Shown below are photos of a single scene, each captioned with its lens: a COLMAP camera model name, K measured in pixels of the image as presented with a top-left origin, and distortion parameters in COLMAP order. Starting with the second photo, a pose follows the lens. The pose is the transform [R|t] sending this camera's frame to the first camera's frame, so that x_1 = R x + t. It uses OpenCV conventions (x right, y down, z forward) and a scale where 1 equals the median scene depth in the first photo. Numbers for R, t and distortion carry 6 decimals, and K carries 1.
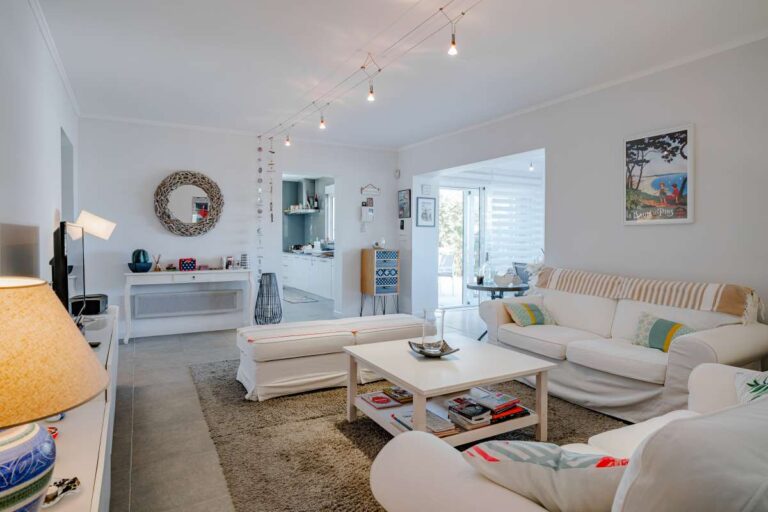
lens RADIAL K [[433.6, 0, 383.2], [0, 433.6, 252.6], [0, 0, 1]] dist [-0.002242, 0.011421]
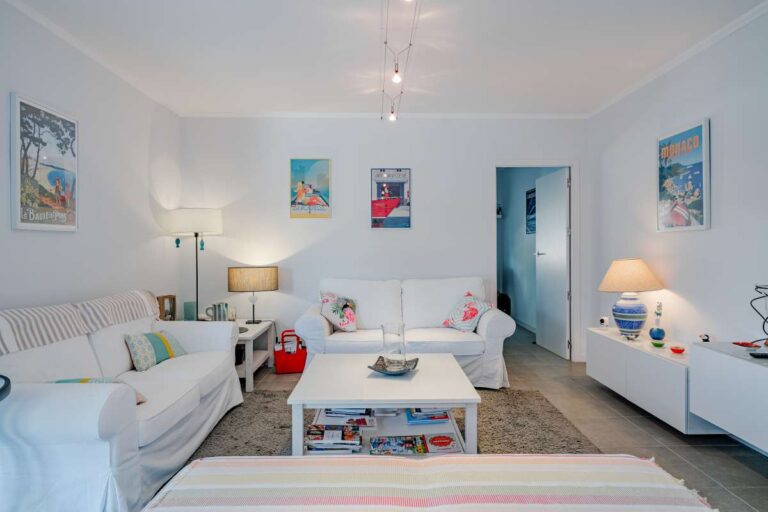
lens RADIAL K [[454.2, 0, 381.6], [0, 454.2, 251.6], [0, 0, 1]] dist [0.003807, 0.001511]
pose [[-0.866298, -0.006561, 0.499484, -0.262839], [0.017340, 0.998916, 0.043195, -0.052441], [-0.499226, 0.046081, -0.865245, 1.382687]]
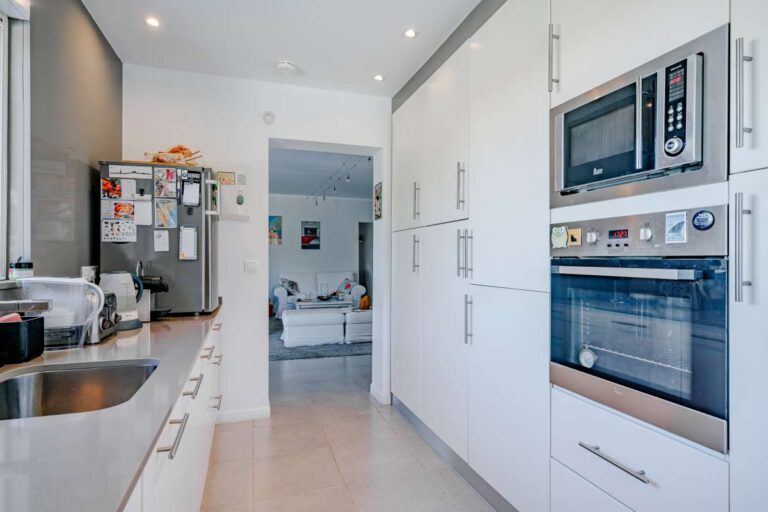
lens RADIAL K [[433.6, 0, 383.2], [0, 433.6, 252.6], [0, 0, 1]] dist [-0.002242, 0.011421]
pose [[-0.975558, -0.005154, 0.219681, -0.659324], [-0.000263, 0.999752, 0.022287, -0.103414], [-0.219741, 0.021684, -0.975317, 2.755834]]
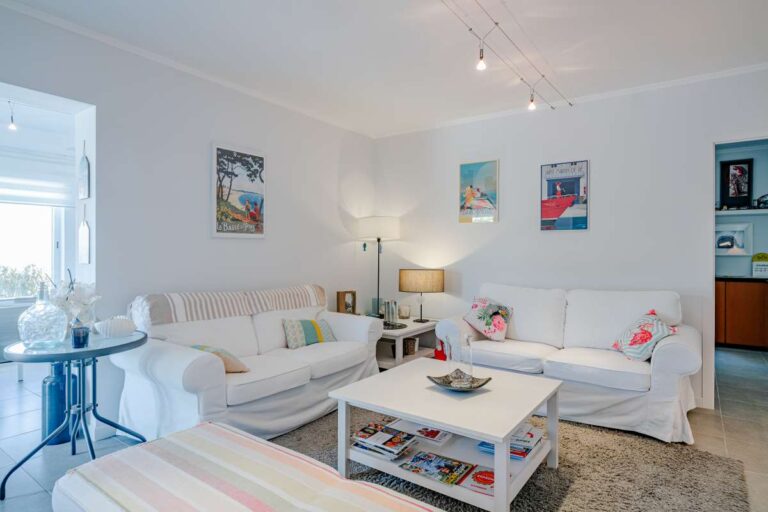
lens RADIAL K [[433.6, 0, 383.2], [0, 433.6, 252.6], [0, 0, 1]] dist [-0.002242, 0.011421]
pose [[-0.407565, -0.008225, 0.913139, -0.453401], [0.027591, 0.999392, 0.021316, -0.042231], [-0.912759, 0.033883, -0.407091, 1.101282]]
